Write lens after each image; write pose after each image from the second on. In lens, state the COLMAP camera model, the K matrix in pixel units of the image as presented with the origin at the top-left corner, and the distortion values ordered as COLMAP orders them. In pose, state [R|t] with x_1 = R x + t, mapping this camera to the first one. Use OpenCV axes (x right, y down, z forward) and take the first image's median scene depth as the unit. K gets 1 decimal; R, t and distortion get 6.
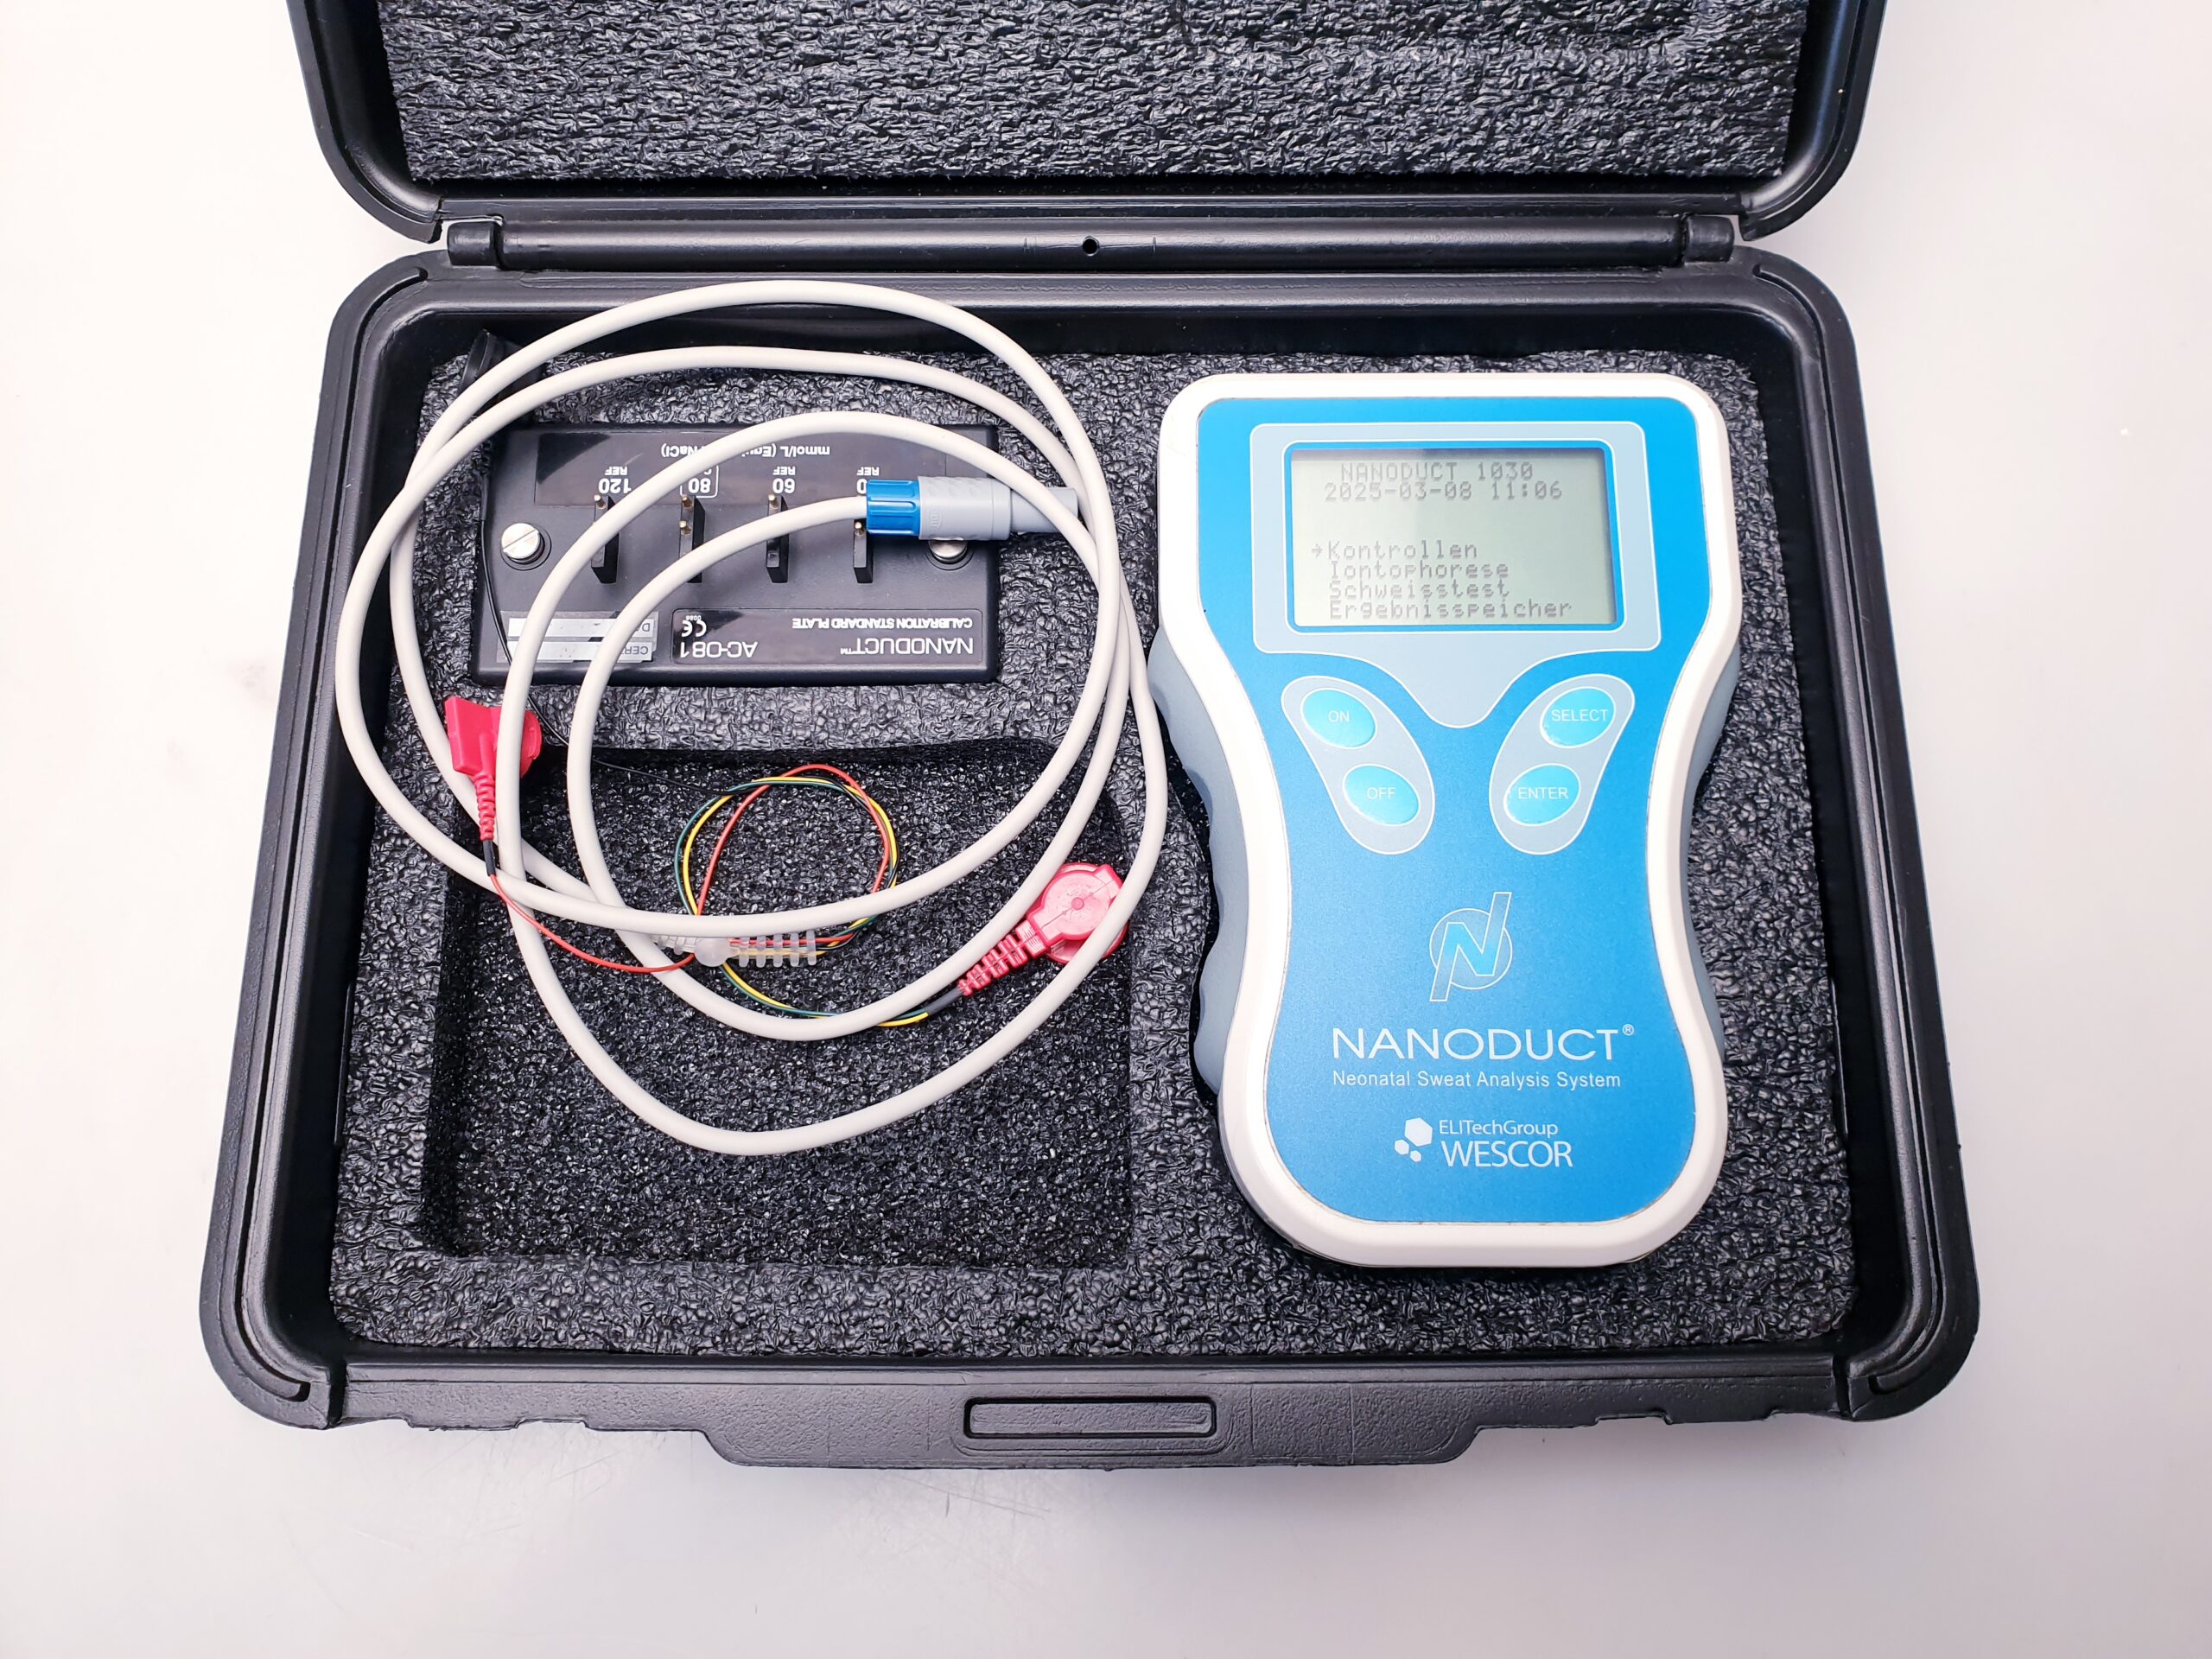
lens RADIAL K [[1672.6, 0, 1132.7], [0, 1672.6, 881.6], [0, 0, 1]] dist [0.084767, -0.248647]
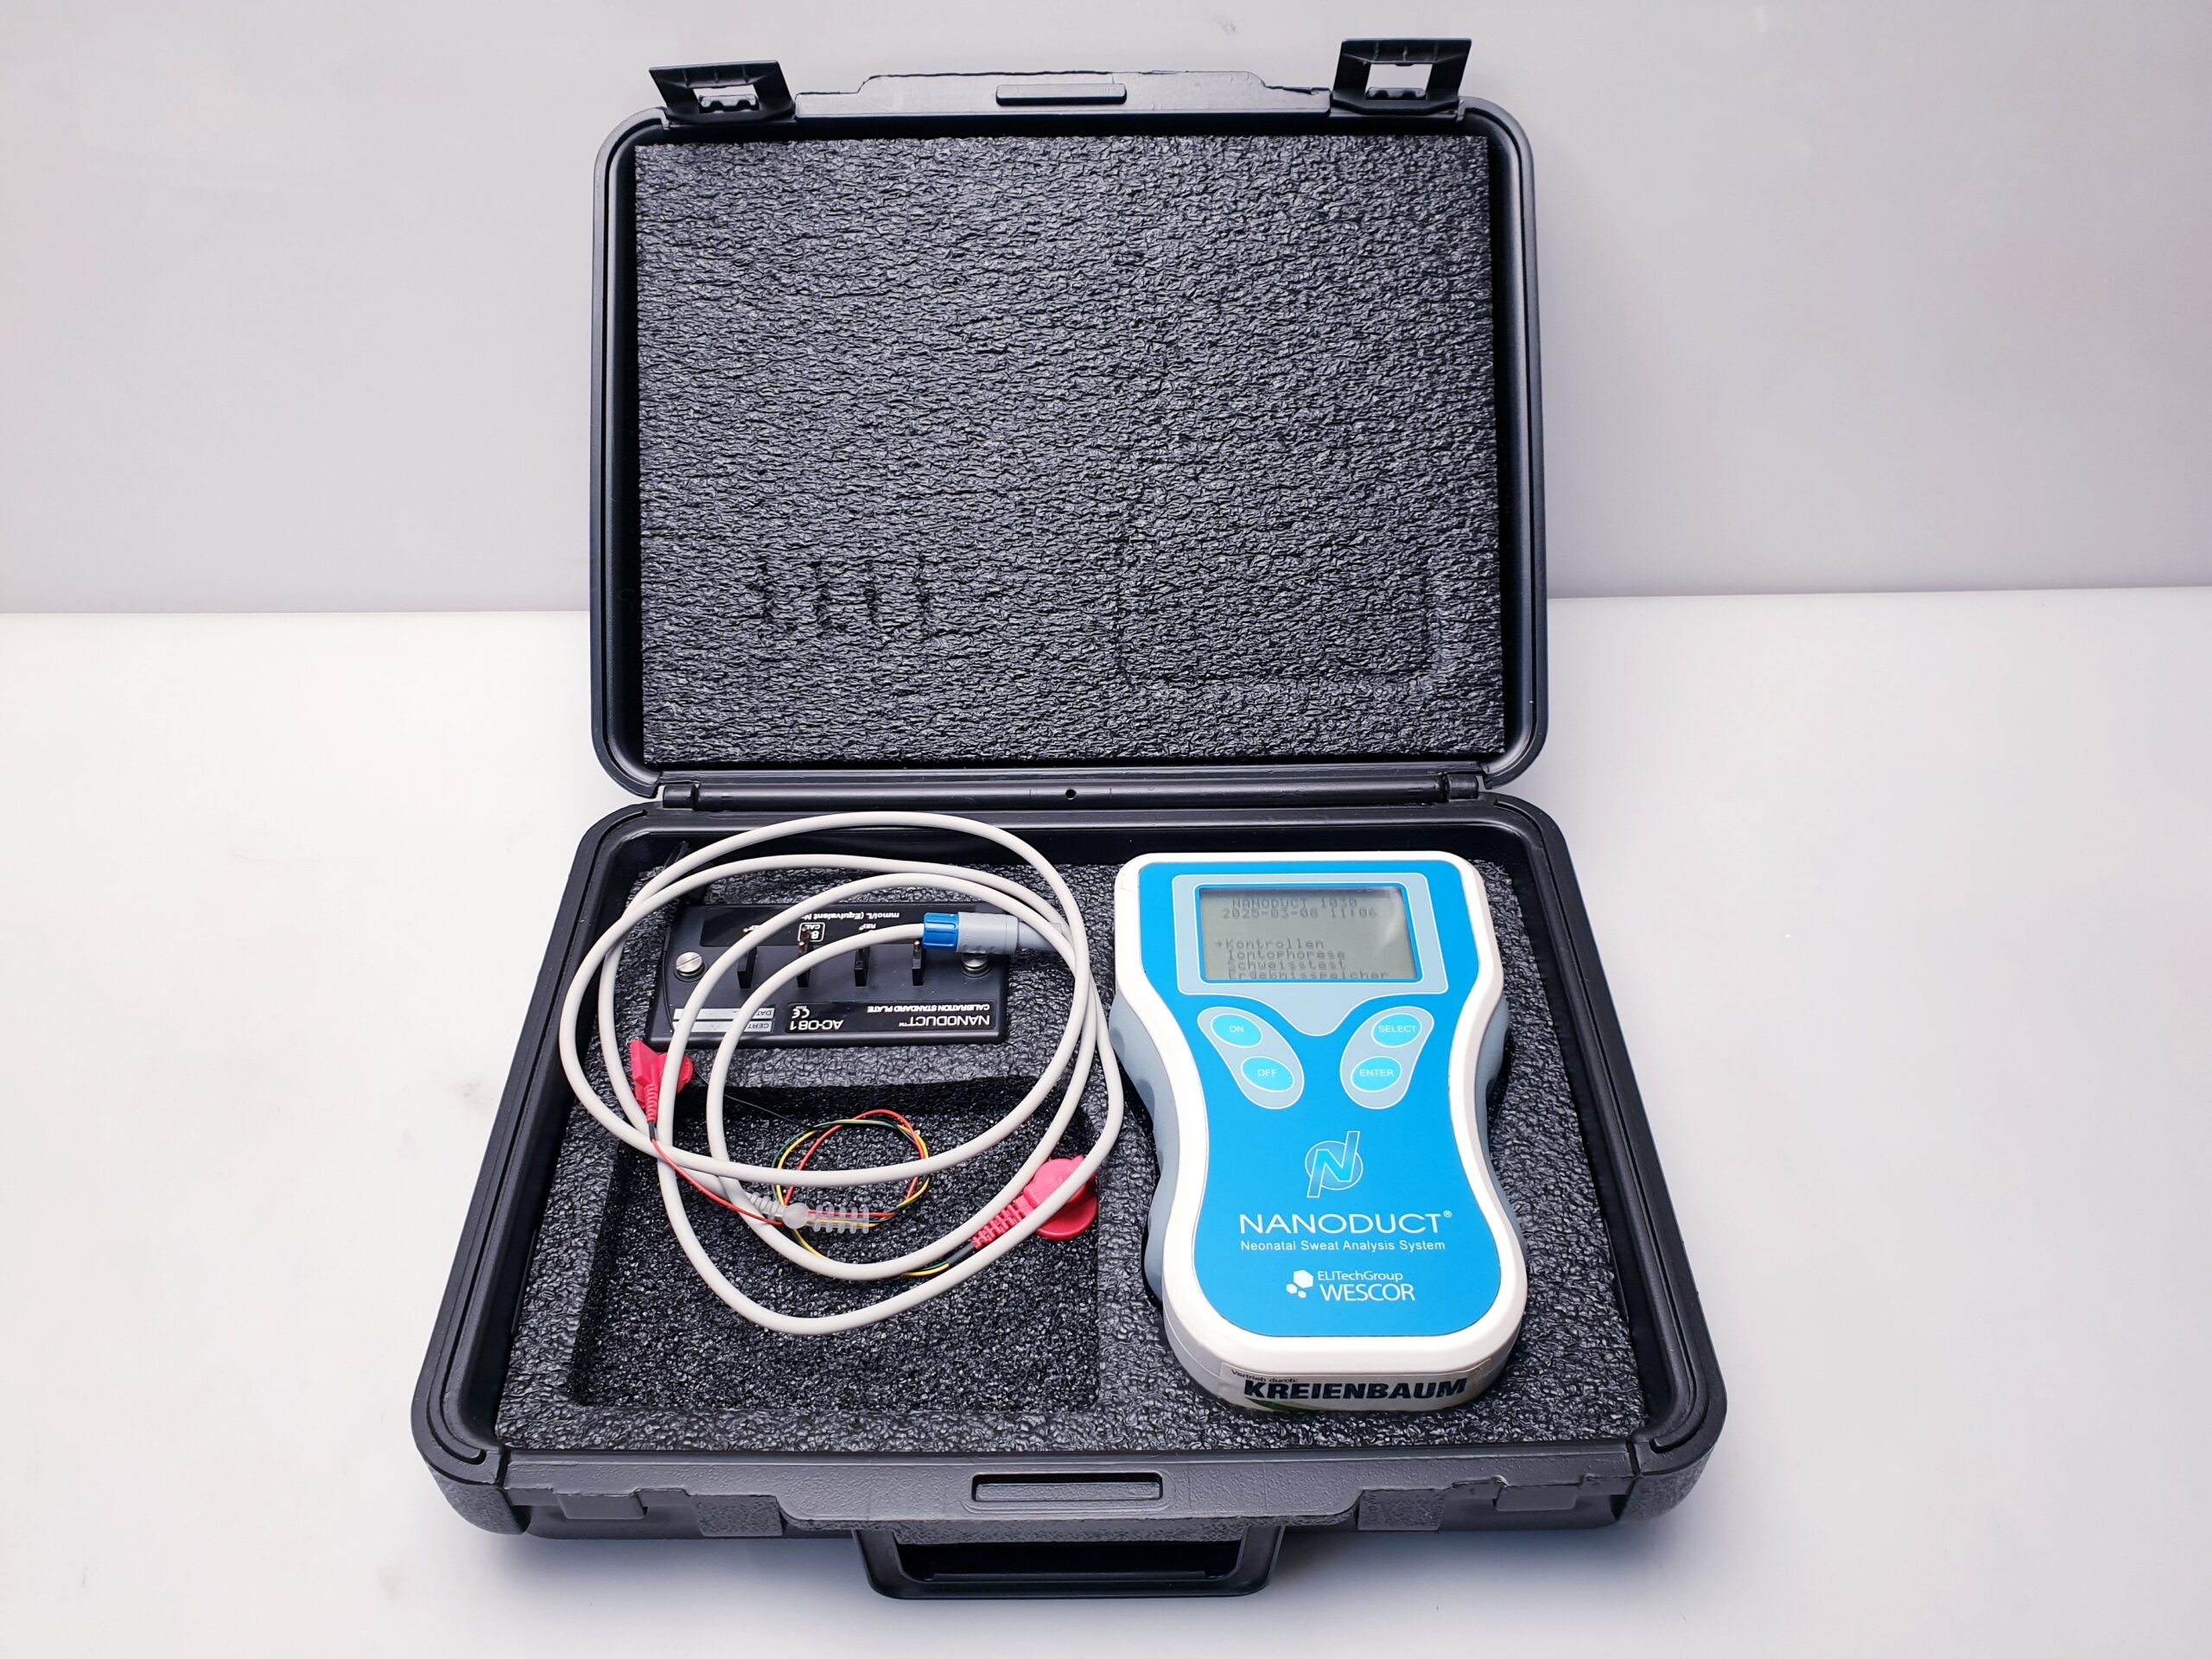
lens RADIAL K [[1678.1, 0, 1106.0], [0, 1678.1, 829.5], [0, 0, 1]] dist [0.082994, -0.254805]
pose [[0.999928, -0.011698, -0.002584, 0.012324], [0.008652, 0.854335, -0.519651, 0.486987], [0.008287, 0.519591, 0.854375, -0.344312]]
